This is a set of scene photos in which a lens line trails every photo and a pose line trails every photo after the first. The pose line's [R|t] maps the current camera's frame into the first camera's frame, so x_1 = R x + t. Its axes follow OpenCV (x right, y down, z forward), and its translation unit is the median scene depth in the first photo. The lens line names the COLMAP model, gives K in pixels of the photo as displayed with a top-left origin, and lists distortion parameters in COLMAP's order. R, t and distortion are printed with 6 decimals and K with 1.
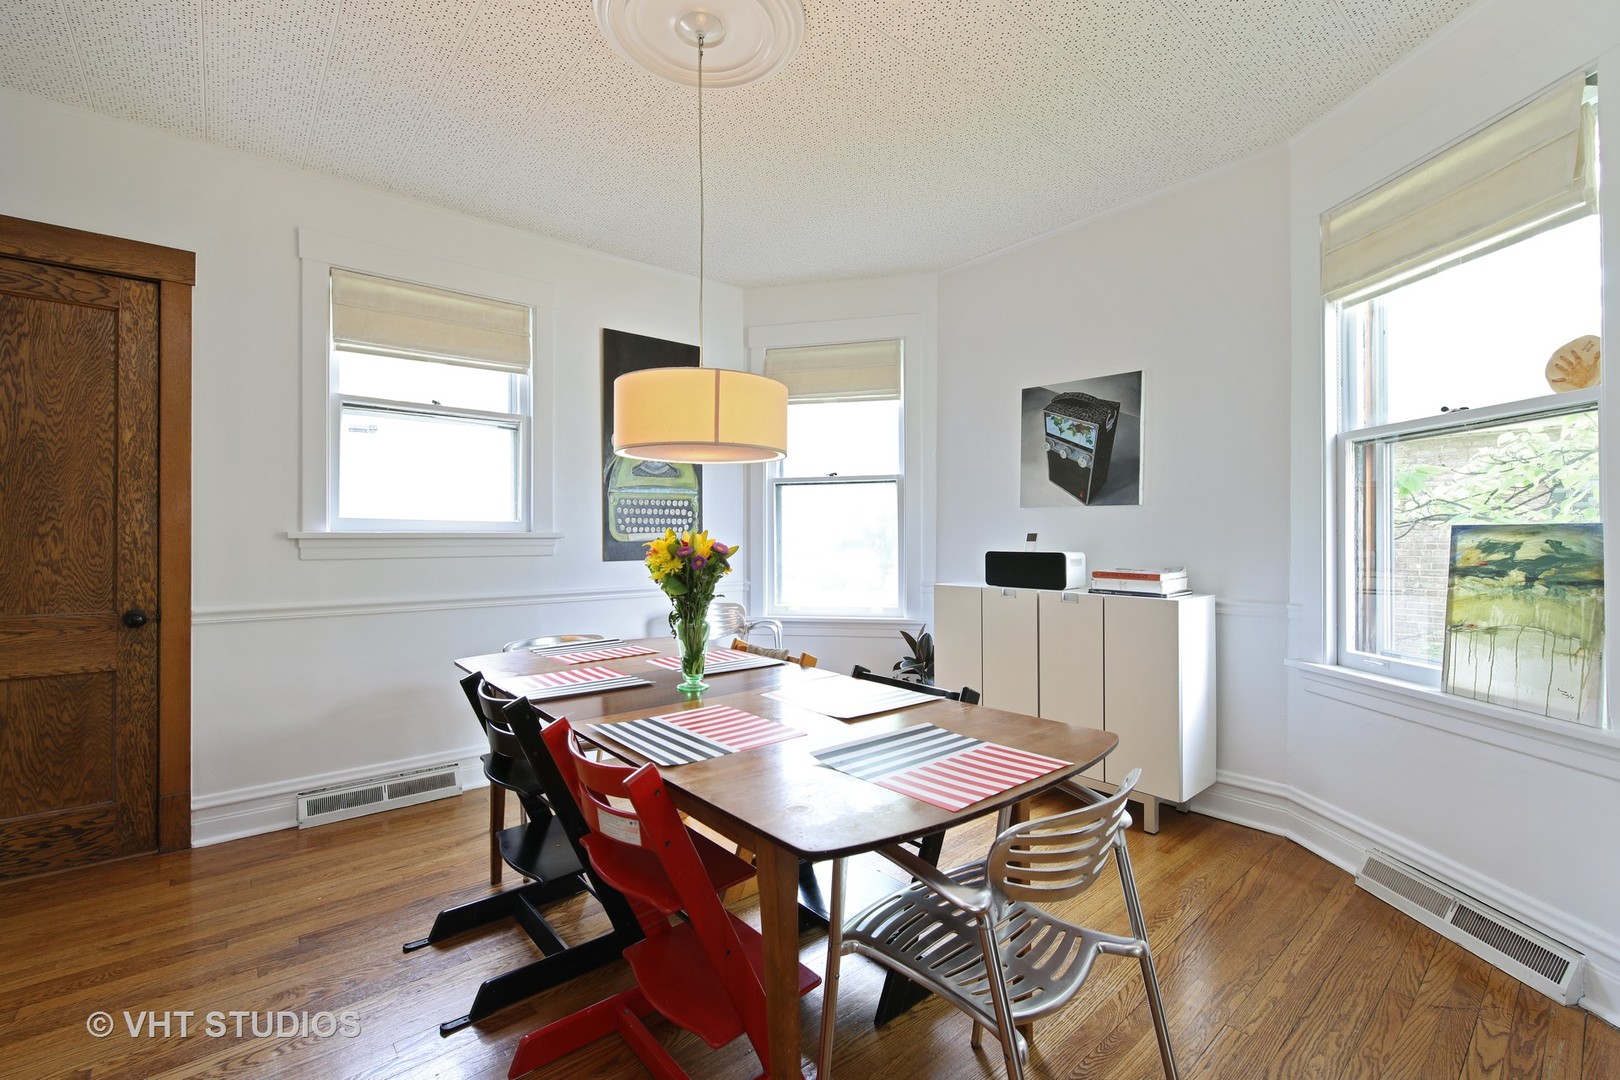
lens RADIAL K [[702.6, 0, 807.6], [0, 702.6, 540.5], [0, 0, 1]] dist [-0.011133, -0.001039]
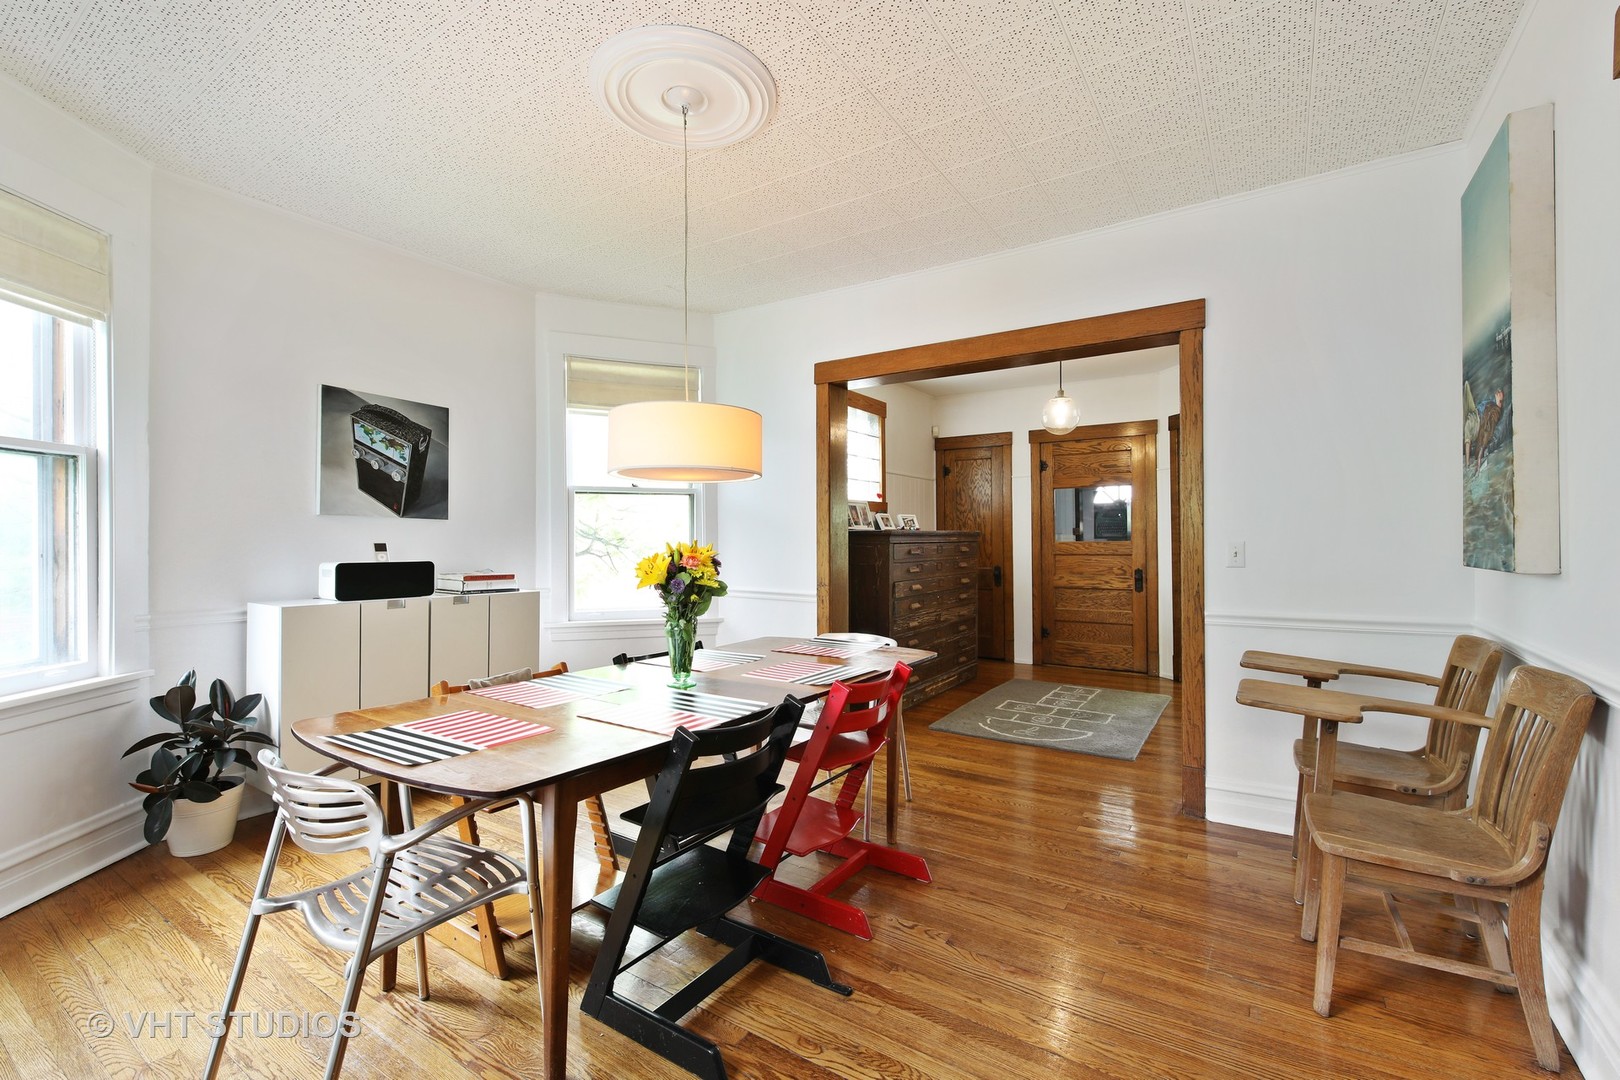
lens RADIAL K [[702.6, 0, 808.6], [0, 702.6, 537.4], [0, 0, 1]] dist [-0.011133, -0.001039]
pose [[-0.285053, 0.009213, 0.958467, -0.797859], [0.005243, 0.999954, -0.008053, -0.007395], [-0.958497, 0.002729, -0.285088, 0.704414]]
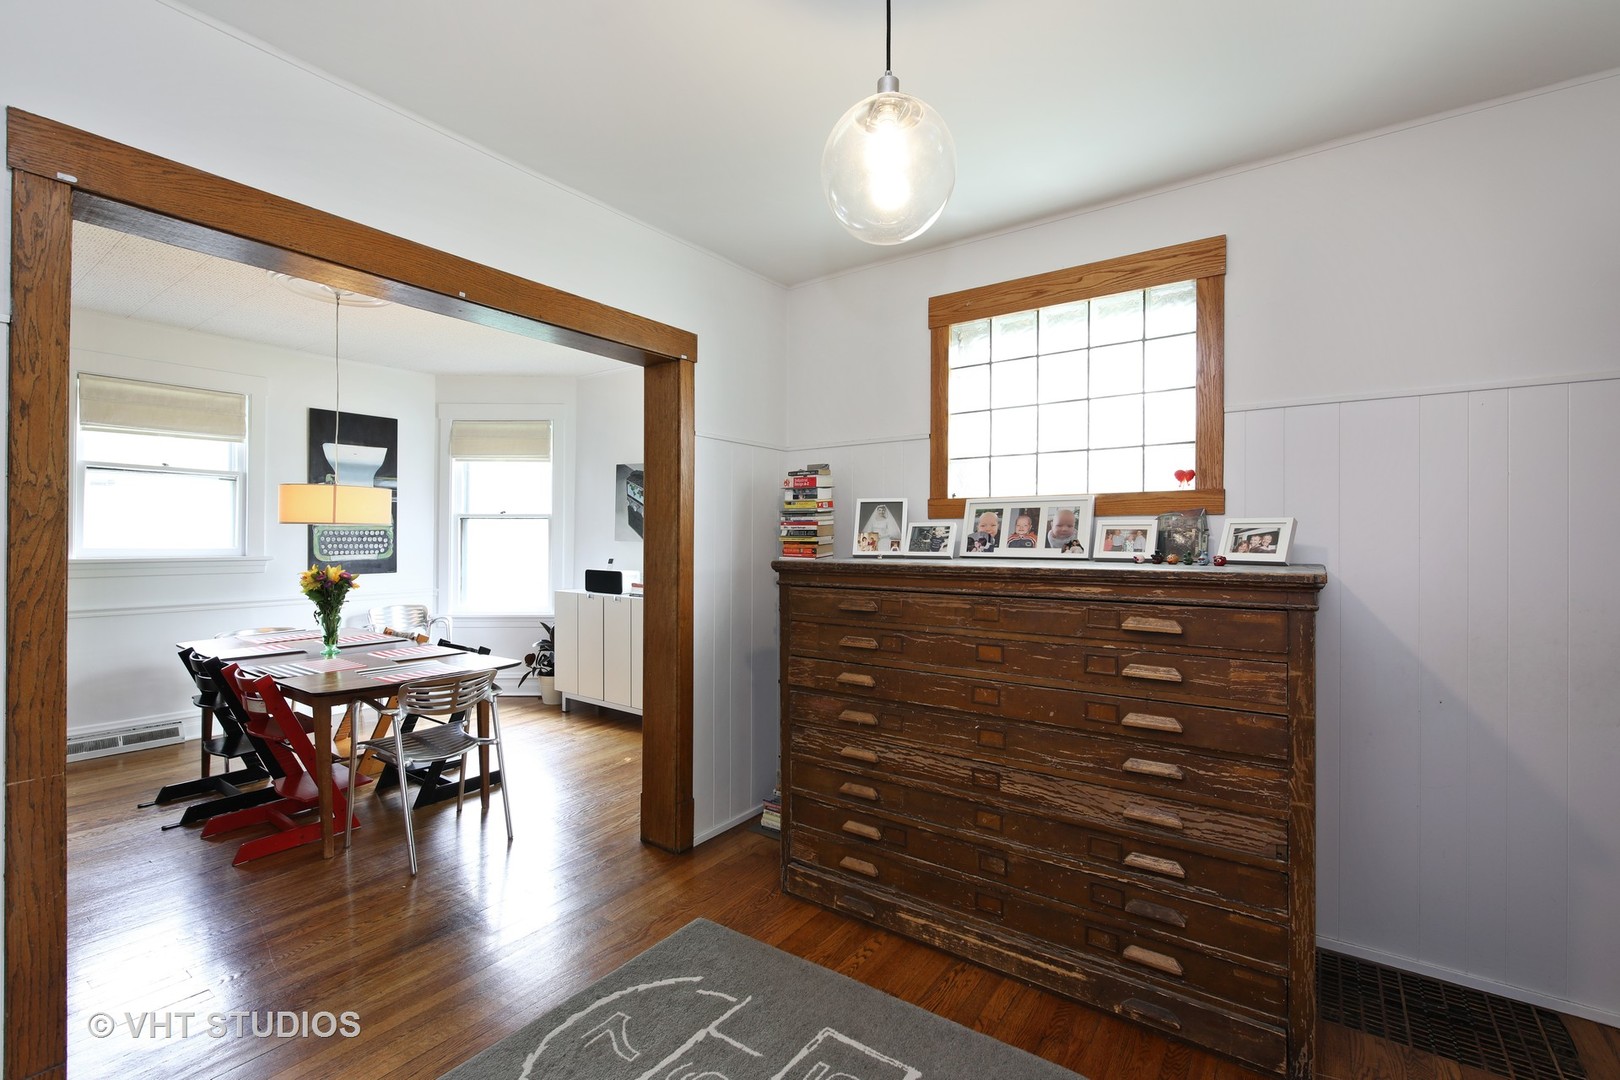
lens RADIAL K [[702.6, 0, 815.0], [0, 702.6, 541.1], [0, 0, 1]] dist [-0.011133, -0.001039]
pose [[0.967332, 0.009969, 0.253316, 0.364754], [-0.010423, 0.999946, 0.000450, -0.056211], [-0.253298, -0.003076, 0.967383, -0.655890]]
